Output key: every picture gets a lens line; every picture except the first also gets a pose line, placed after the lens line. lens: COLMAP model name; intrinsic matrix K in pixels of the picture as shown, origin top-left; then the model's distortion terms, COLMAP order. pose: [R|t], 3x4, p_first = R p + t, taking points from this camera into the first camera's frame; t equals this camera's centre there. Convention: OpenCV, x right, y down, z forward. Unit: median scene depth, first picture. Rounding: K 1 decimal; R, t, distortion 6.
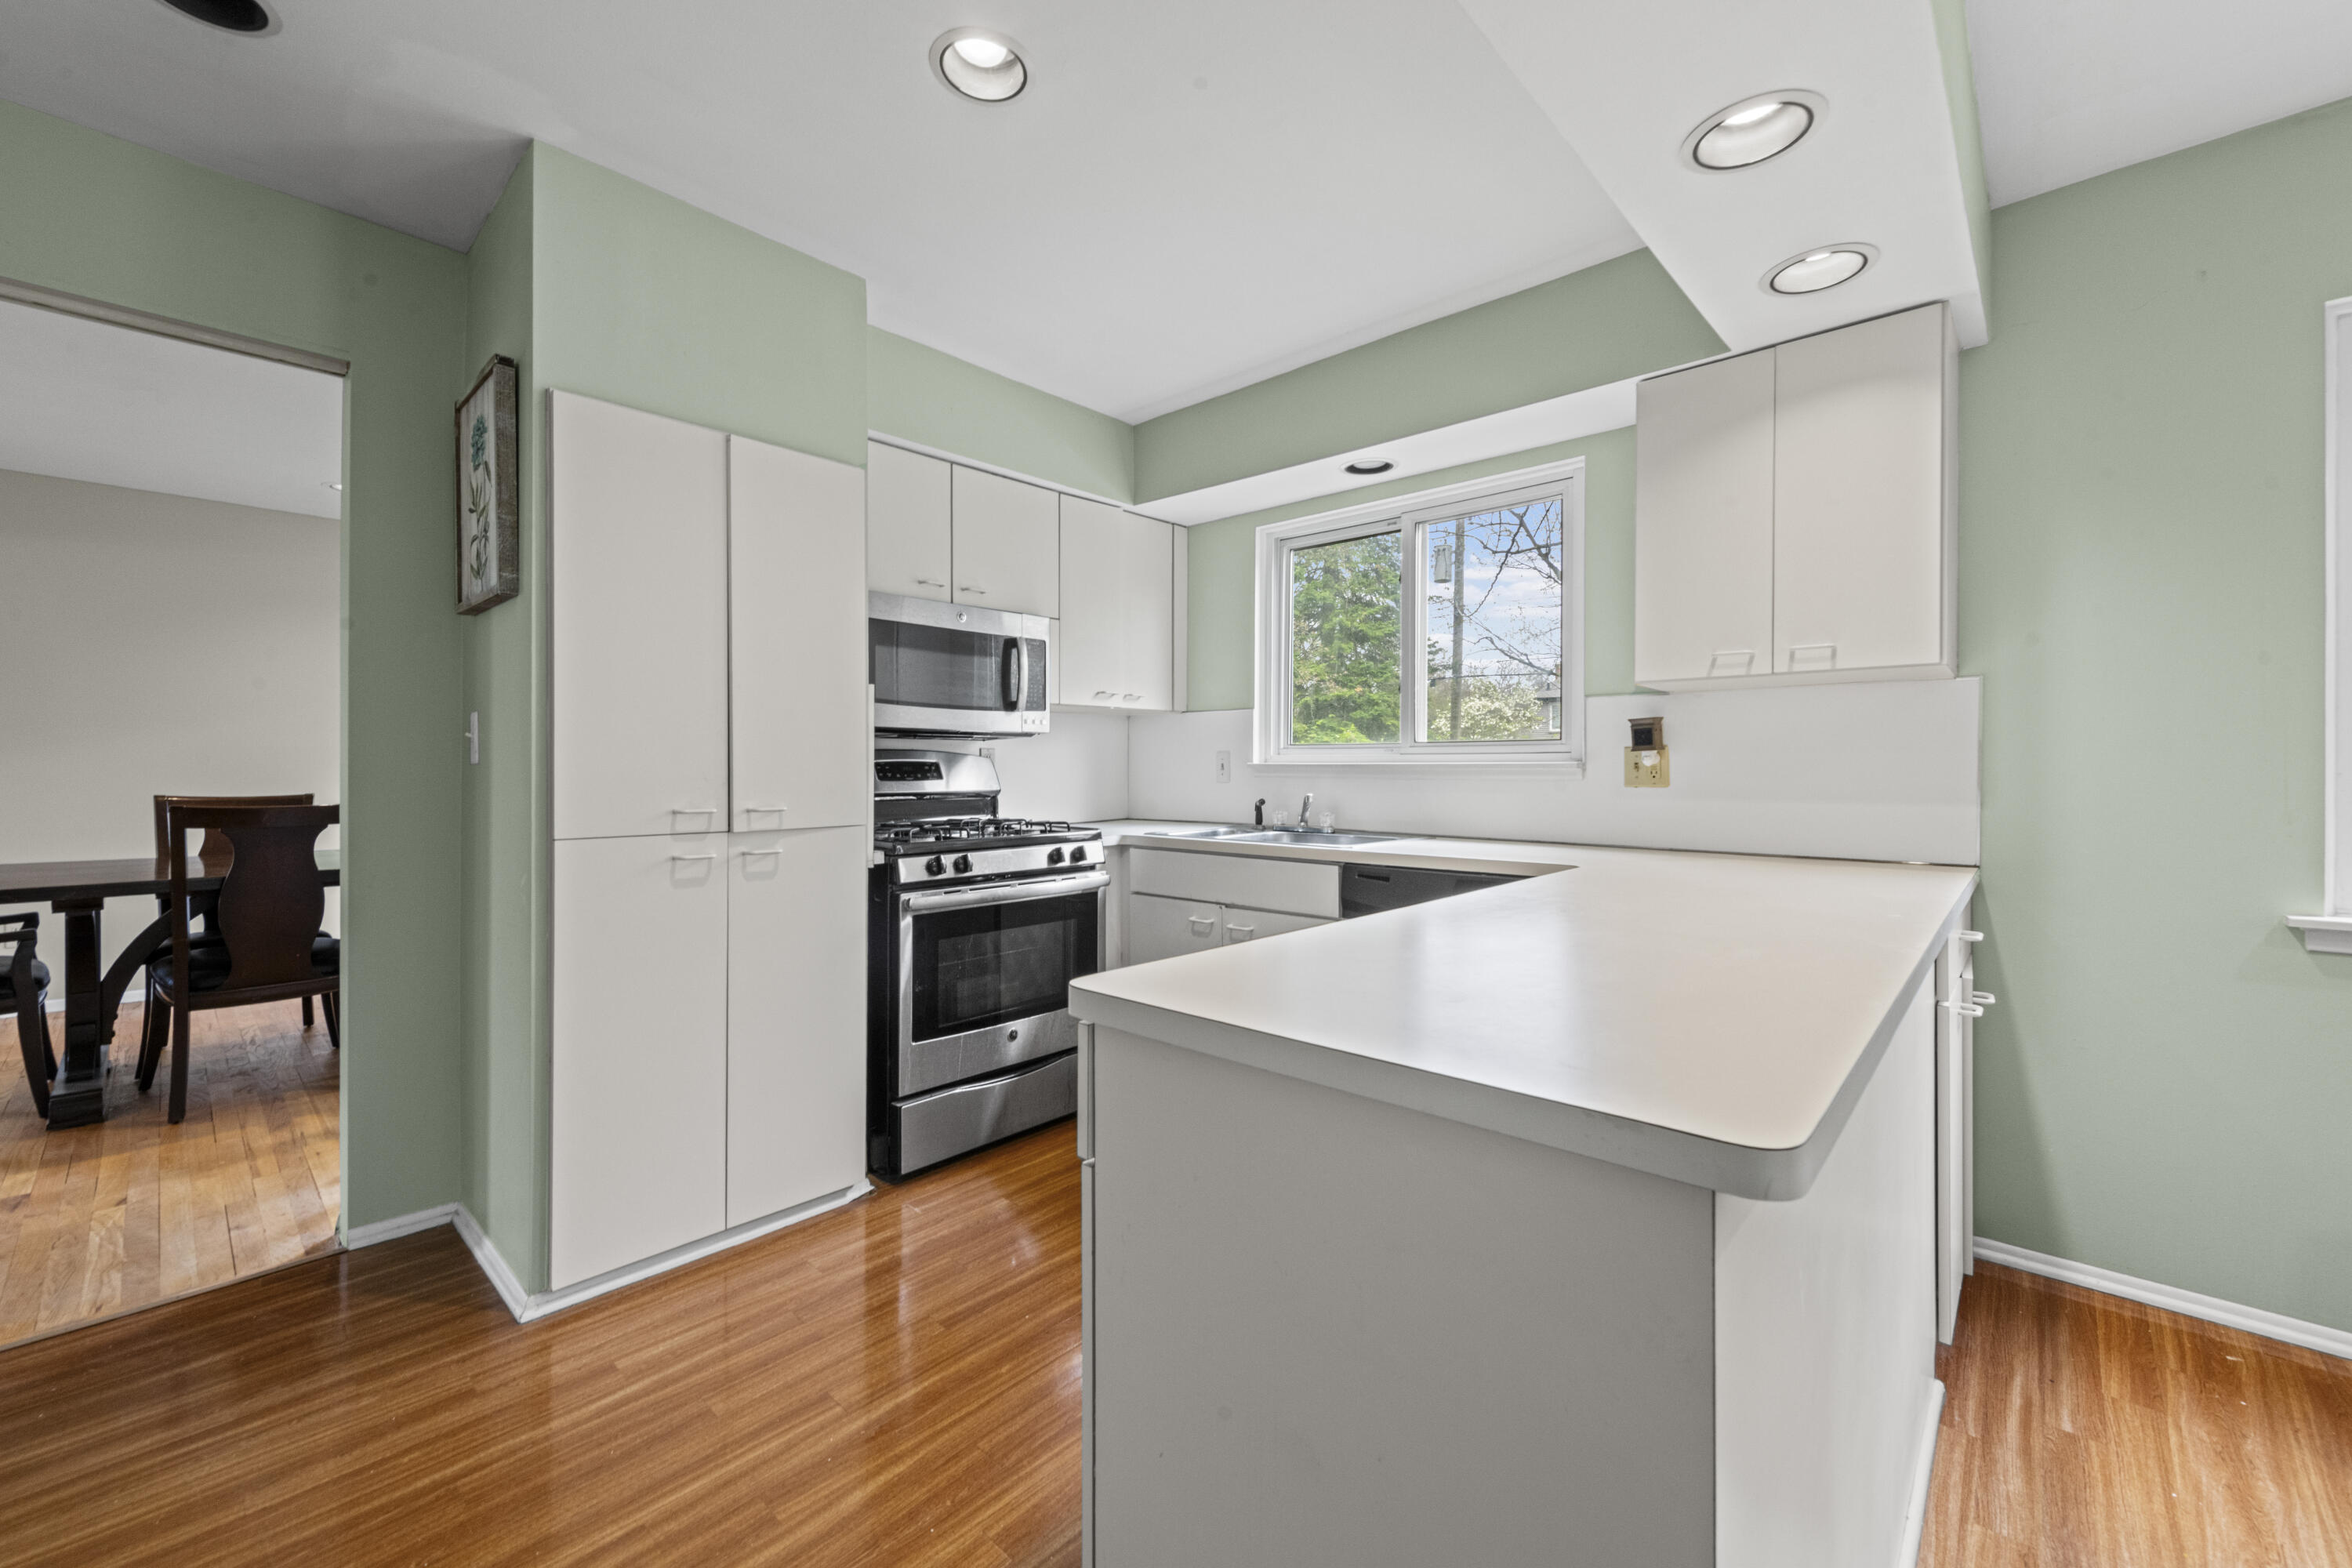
lens RADIAL K [[931.9, 0, 1168.2], [0, 931.9, 776.0], [0, 0, 1]] dist [0.015286, -0.000141]
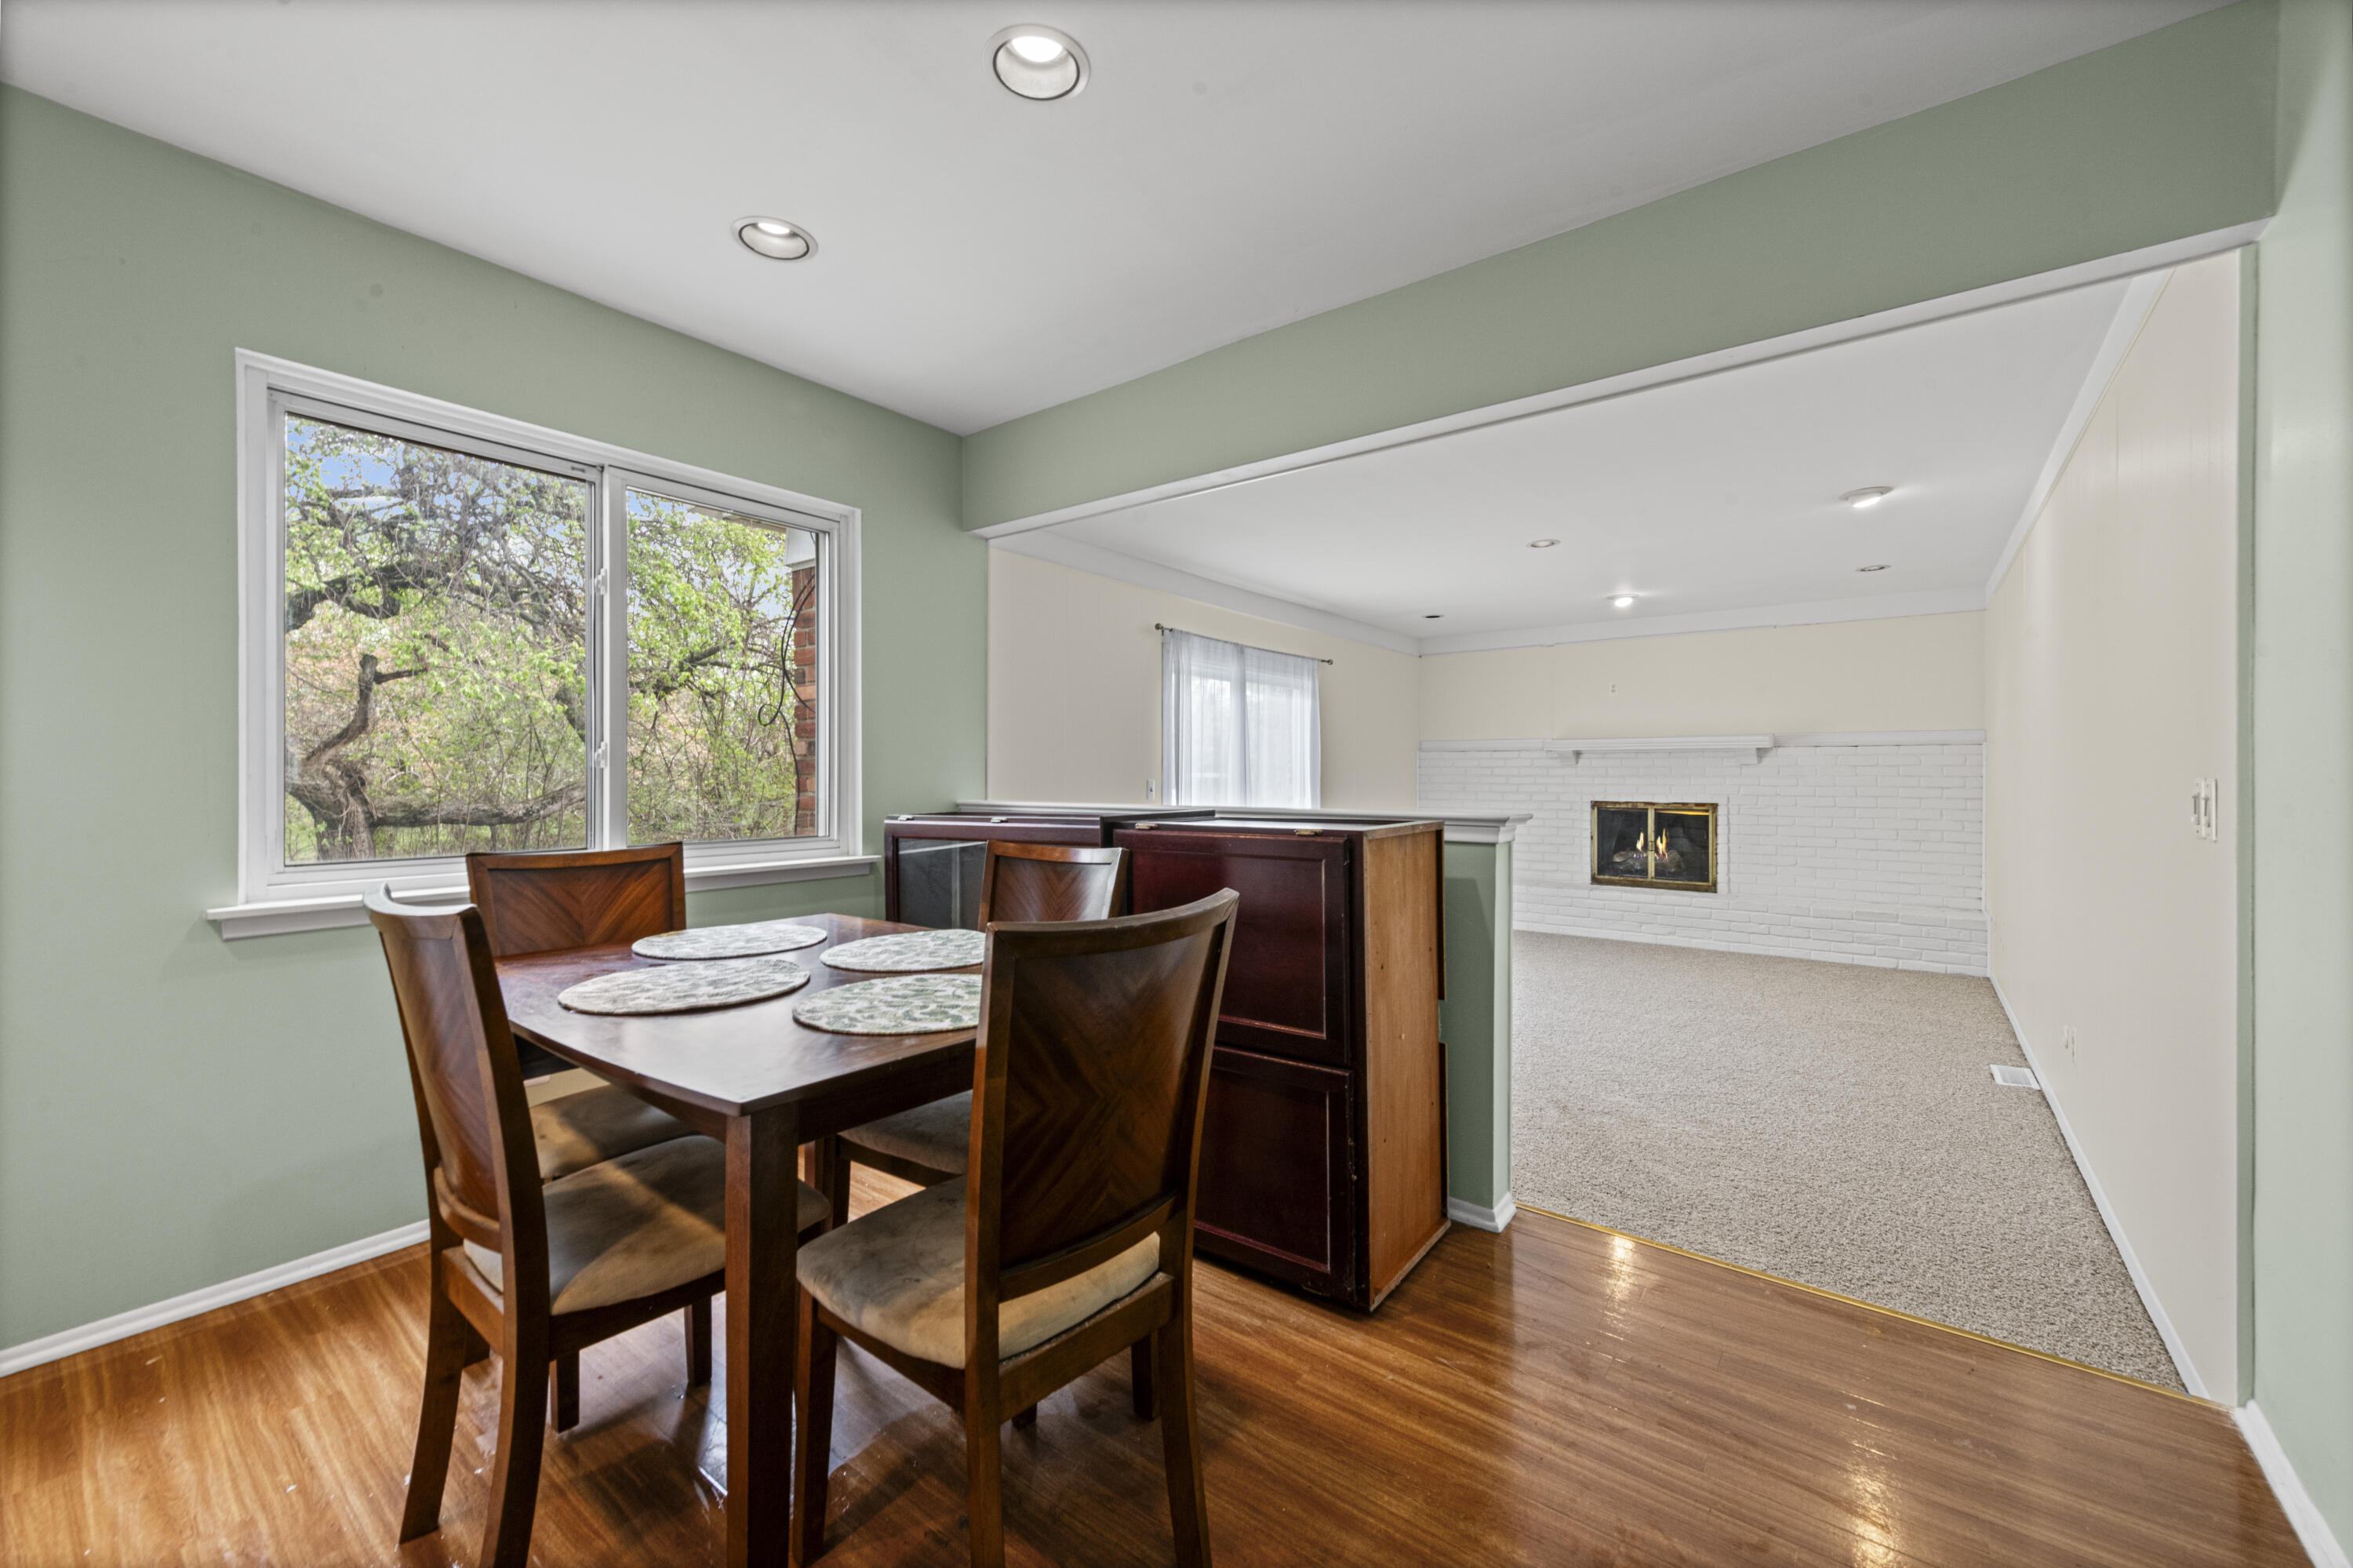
lens RADIAL K [[932.3, 0, 1176.7], [0, 932.3, 779.0], [0, 0, 1]] dist [0.015286, -0.000141]
pose [[-0.095198, -0.005834, 0.995441, 0.018974], [0.006233, 0.999960, 0.006457, 0.000016], [-0.995439, 0.006819, -0.095157, 0.019872]]
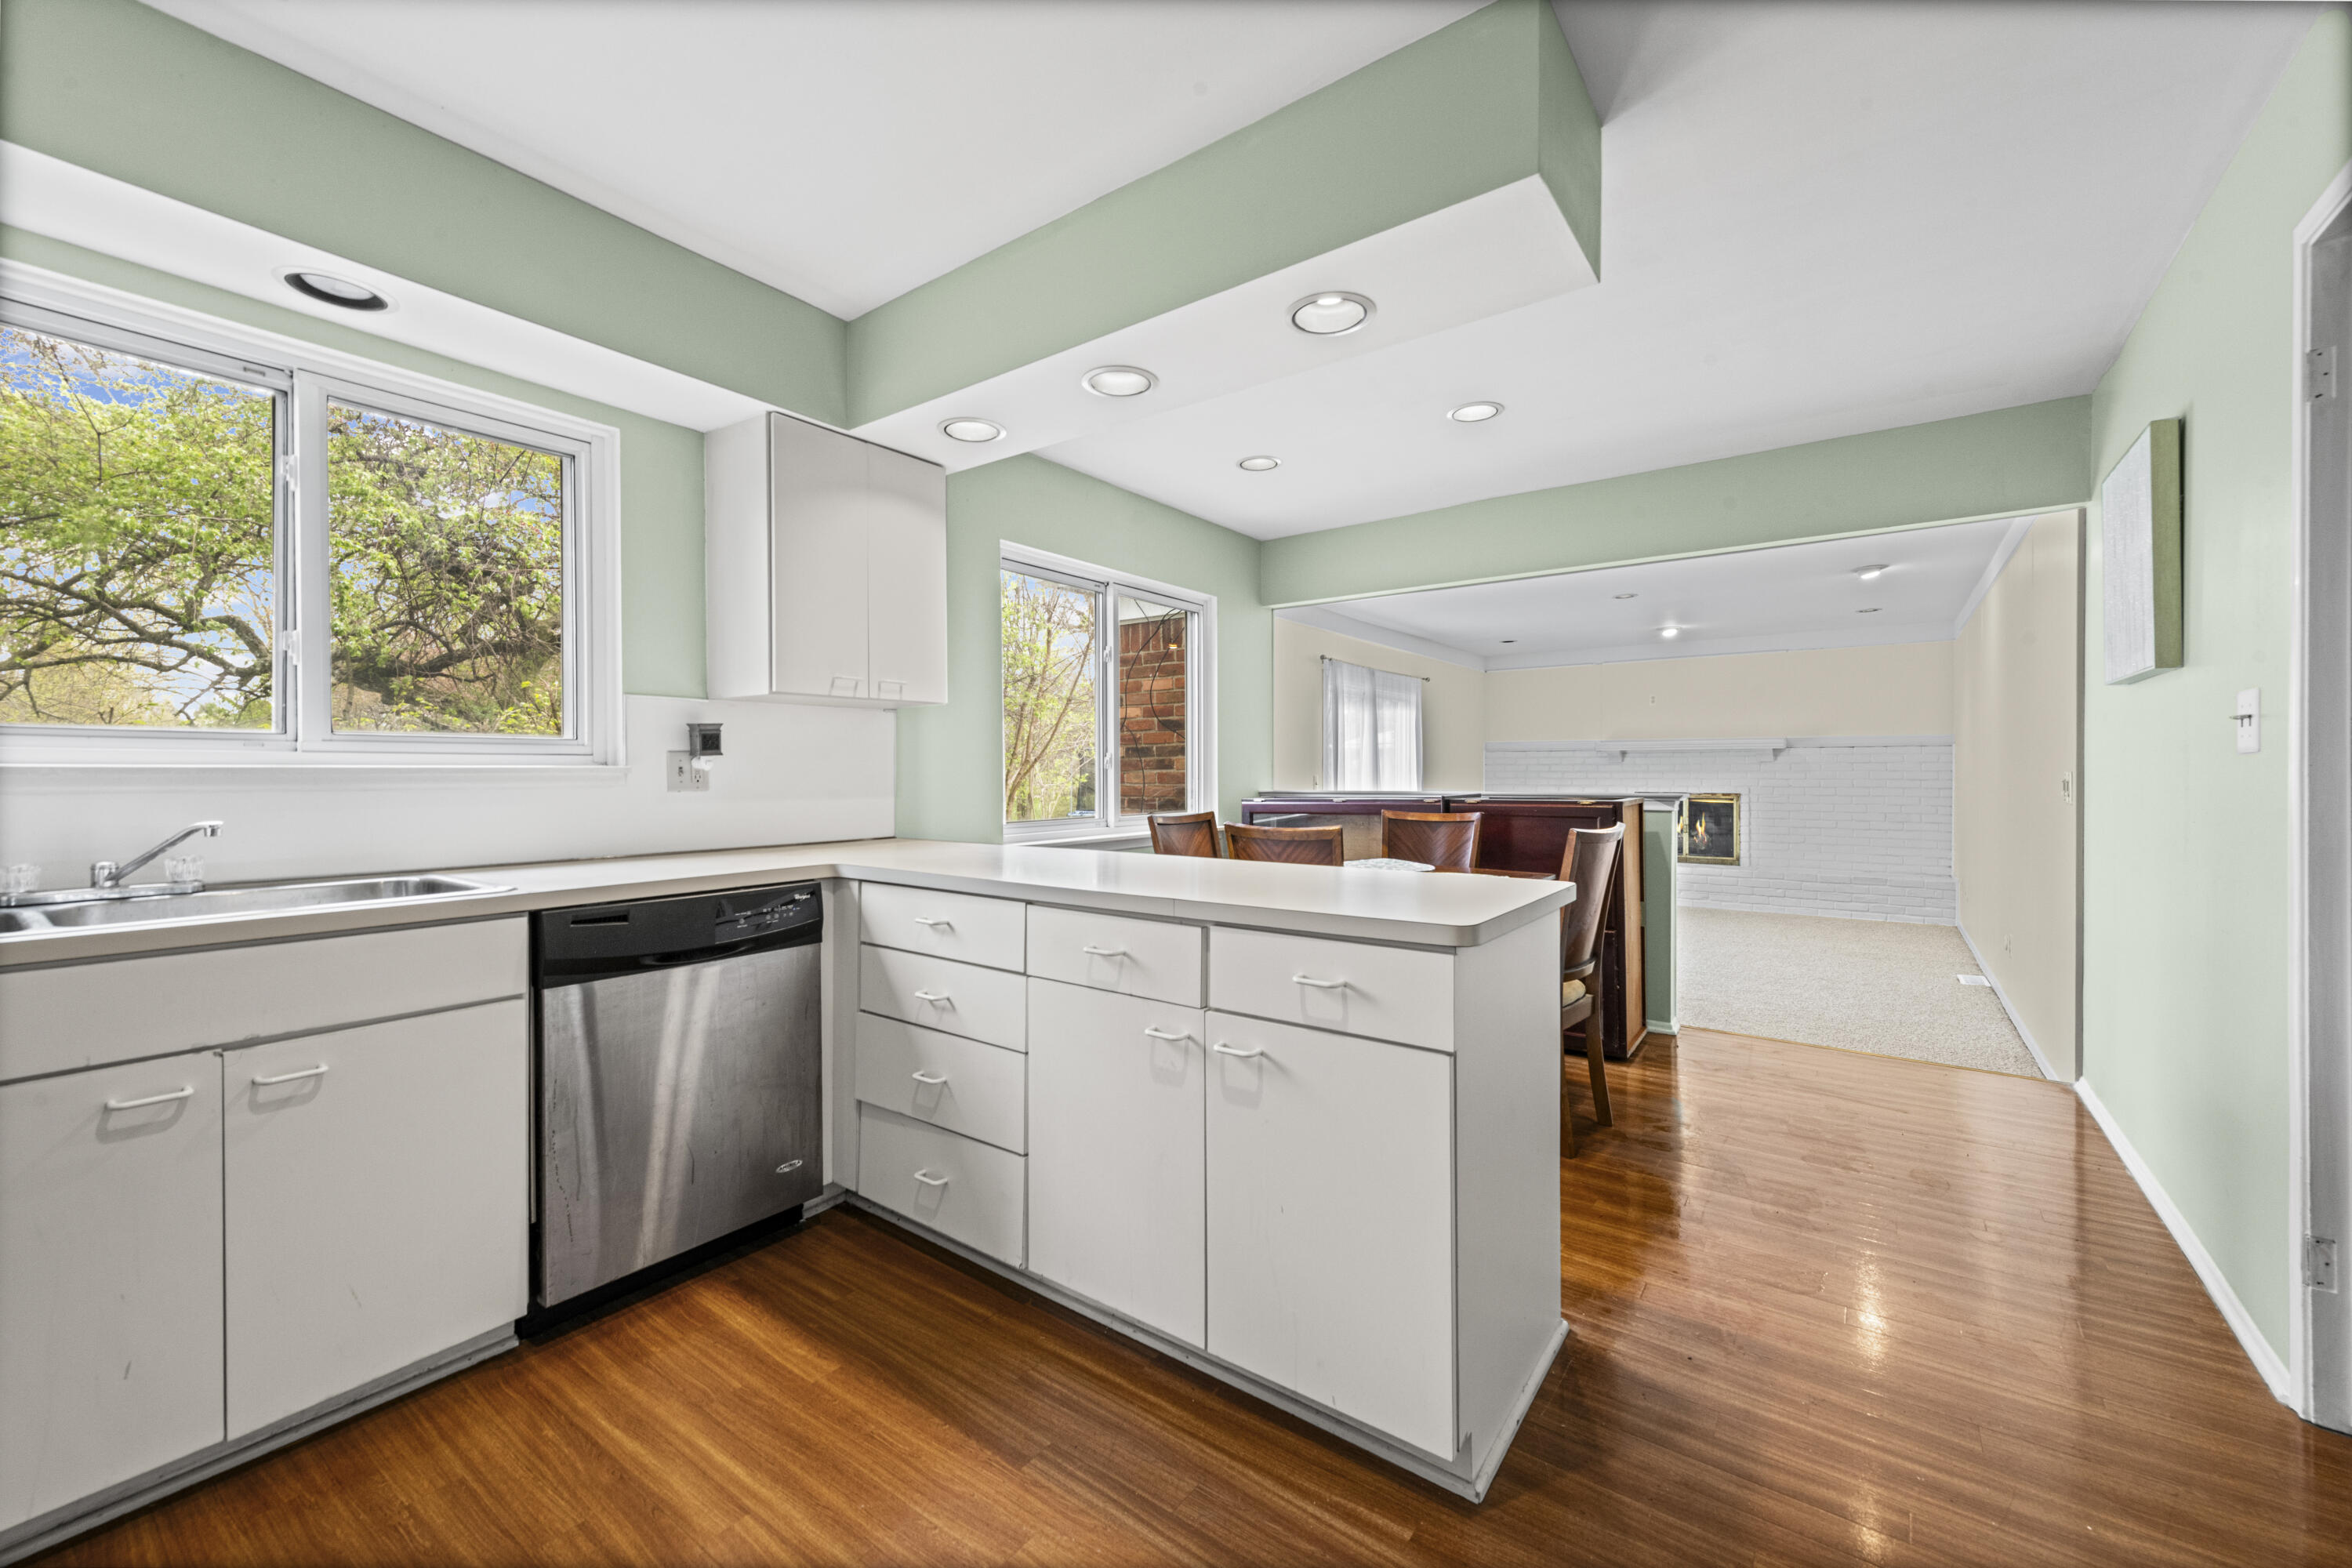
lens RADIAL K [[931.9, 0, 1169.5], [0, 931.9, 778.3], [0, 0, 1]] dist [0.015286, -0.000141]
pose [[-0.109124, -0.009606, 0.993982, -0.694002], [0.008015, 0.999912, 0.010544, -0.010466], [-0.993996, 0.009117, -0.109038, 0.758902]]
